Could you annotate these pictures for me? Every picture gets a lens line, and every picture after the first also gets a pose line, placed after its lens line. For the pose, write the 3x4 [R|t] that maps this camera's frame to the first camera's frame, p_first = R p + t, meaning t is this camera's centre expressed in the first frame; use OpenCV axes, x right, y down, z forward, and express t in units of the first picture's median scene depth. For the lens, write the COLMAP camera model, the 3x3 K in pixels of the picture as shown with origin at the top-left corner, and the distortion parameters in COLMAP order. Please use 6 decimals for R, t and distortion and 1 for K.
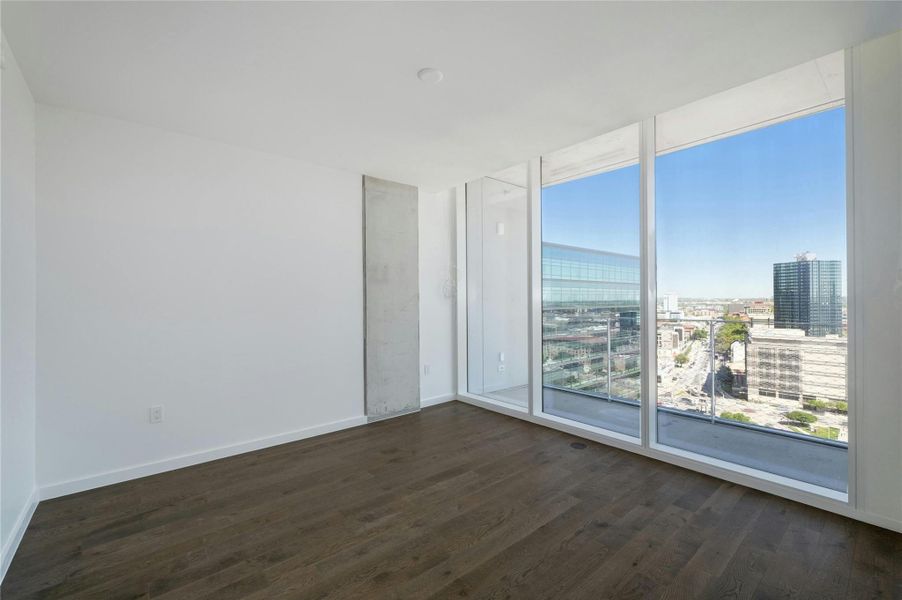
lens RADIAL K [[386.5, 0, 447.1], [0, 386.5, 297.2], [0, 0, 1]] dist [-0.001312, -0.000435]
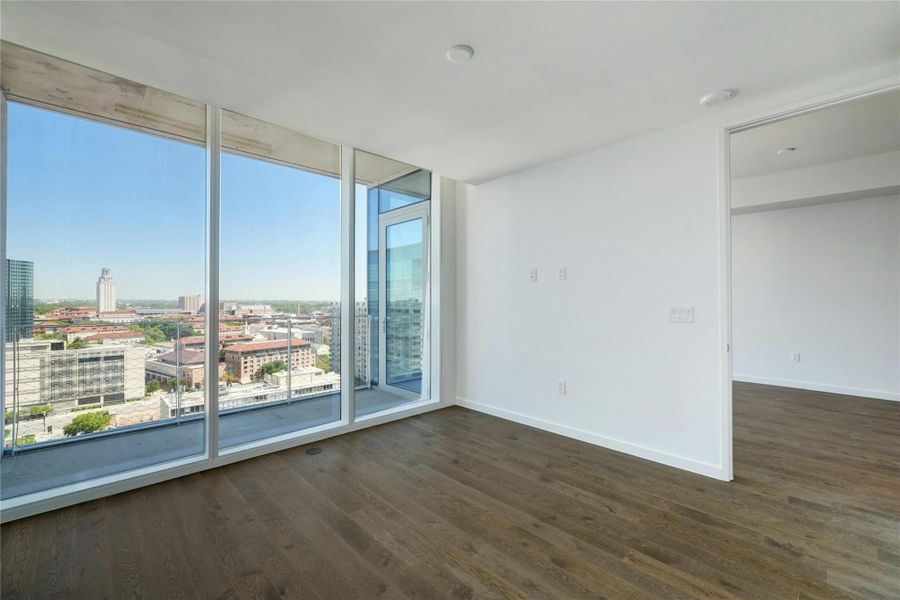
lens RADIAL K [[380.8, 0, 447.1], [0, 380.8, 299.0], [0, 0, 1]] dist [-0.001133, -0.000521]
pose [[-0.067641, 0.012260, 0.997634, -0.852960], [-0.010045, 0.999865, -0.012969, 0.018219], [-0.997659, -0.010898, -0.067509, 0.991413]]
